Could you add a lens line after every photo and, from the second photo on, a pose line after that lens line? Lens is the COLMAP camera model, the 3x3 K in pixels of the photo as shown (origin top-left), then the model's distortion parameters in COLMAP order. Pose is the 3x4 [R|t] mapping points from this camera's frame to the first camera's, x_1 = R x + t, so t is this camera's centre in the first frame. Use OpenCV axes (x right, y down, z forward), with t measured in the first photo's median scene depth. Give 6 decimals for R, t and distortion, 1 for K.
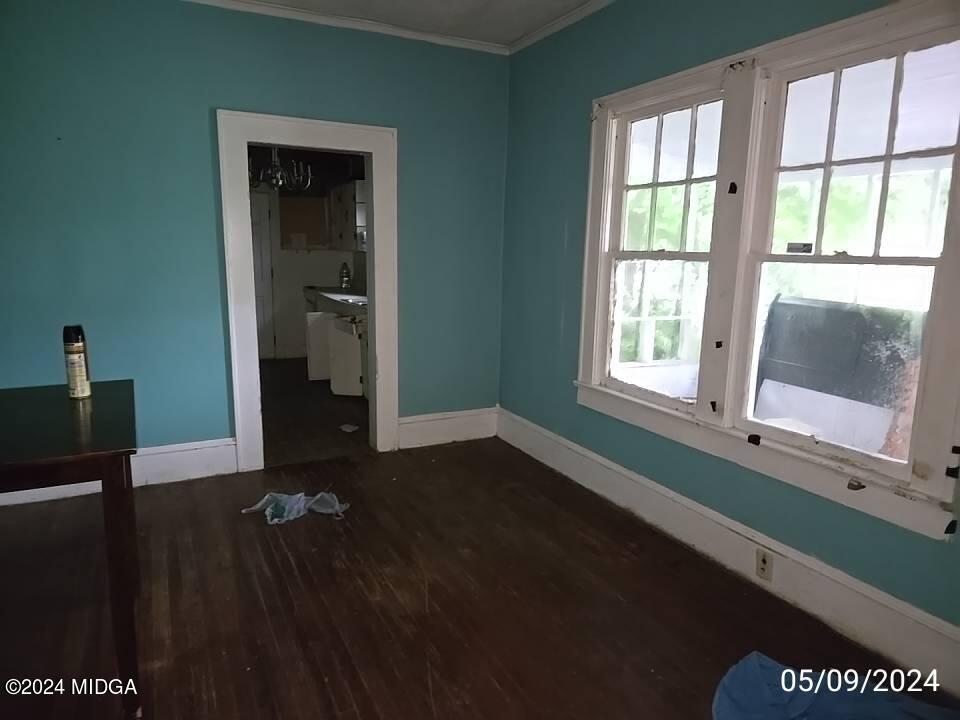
lens RADIAL K [[650.9, 0, 483.8], [0, 650.9, 356.8], [0, 0, 1]] dist [0.048270, -0.003077]
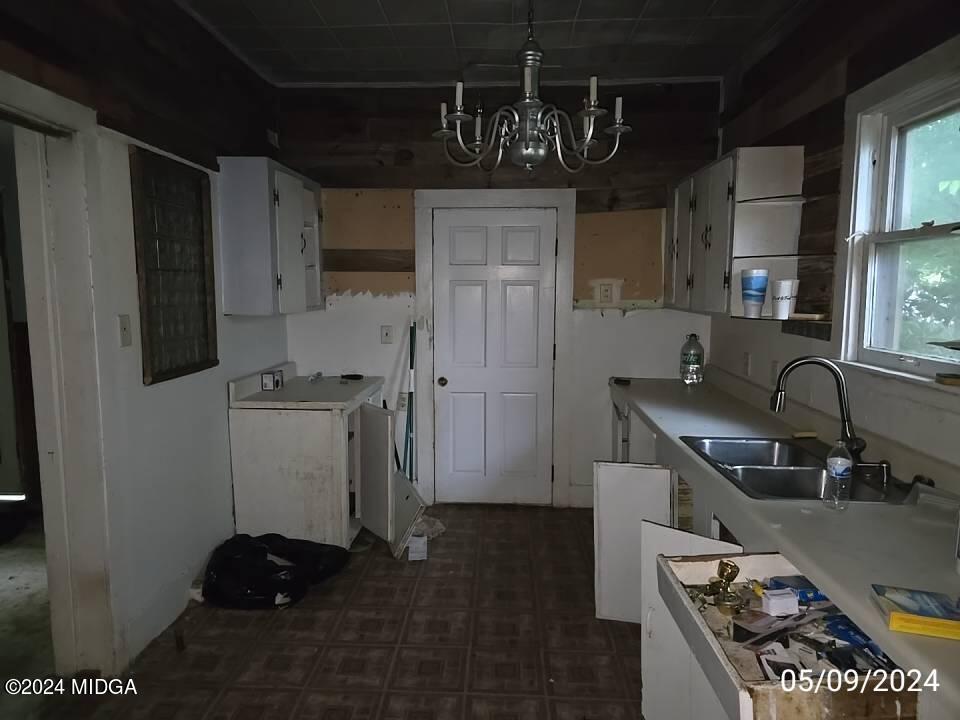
lens RADIAL K [[650.9, 0, 484.8], [0, 650.9, 360.6], [0, 0, 1]] dist [0.048270, -0.003077]
pose [[0.877272, 0.043731, -0.477997, -0.116544], [-0.073586, 0.996322, -0.043902, -0.093048], [0.474319, 0.073688, 0.877264, 0.502035]]
